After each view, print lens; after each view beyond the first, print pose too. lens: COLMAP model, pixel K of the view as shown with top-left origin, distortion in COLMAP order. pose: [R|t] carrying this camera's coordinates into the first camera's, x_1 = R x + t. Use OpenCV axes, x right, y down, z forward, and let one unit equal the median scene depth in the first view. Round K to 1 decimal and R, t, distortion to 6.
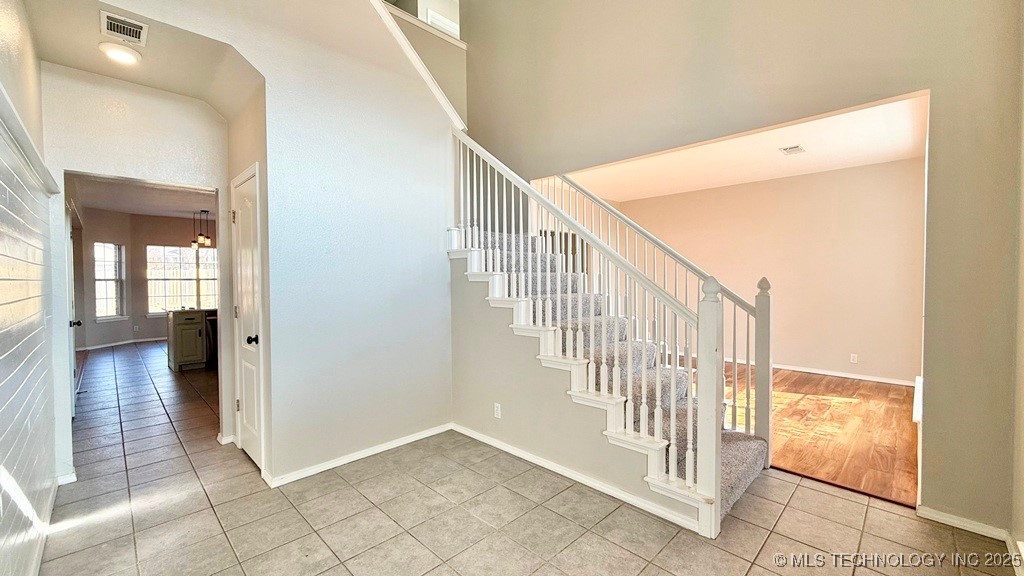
lens RADIAL K [[415.1, 0, 505.2], [0, 415.1, 286.0], [0, 0, 1]] dist [0.001078, 0.000053]
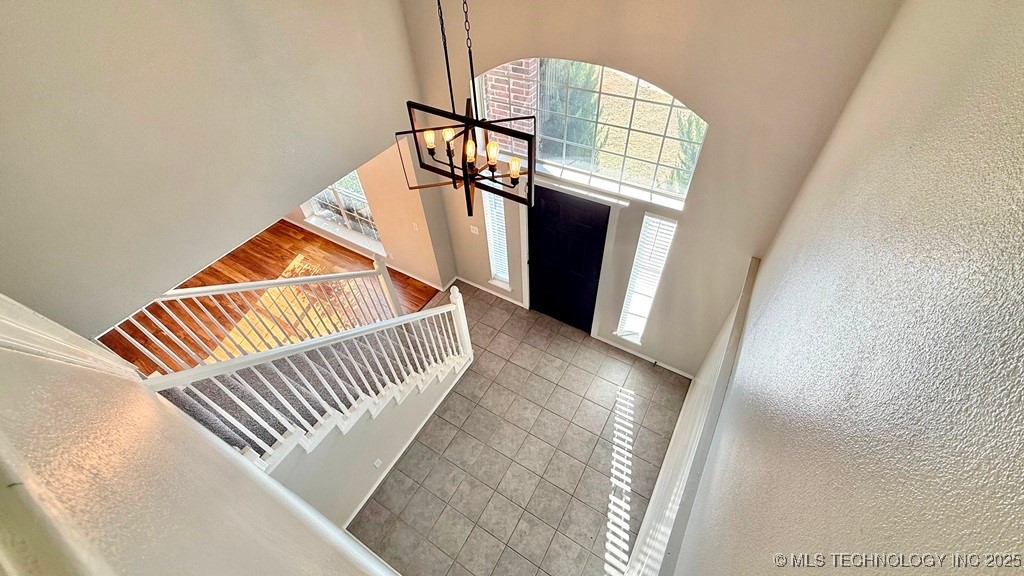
lens RADIAL K [[421.1, 0, 512.0], [0, 421.1, 288.0], [0, 0, 1]] dist [-0.000691, -0.000022]
pose [[-0.259873, -0.702355, 0.662694, -0.799970], [0.064575, 0.672096, 0.737643, -1.304251], [-0.963481, 0.234487, -0.129305, 0.873143]]
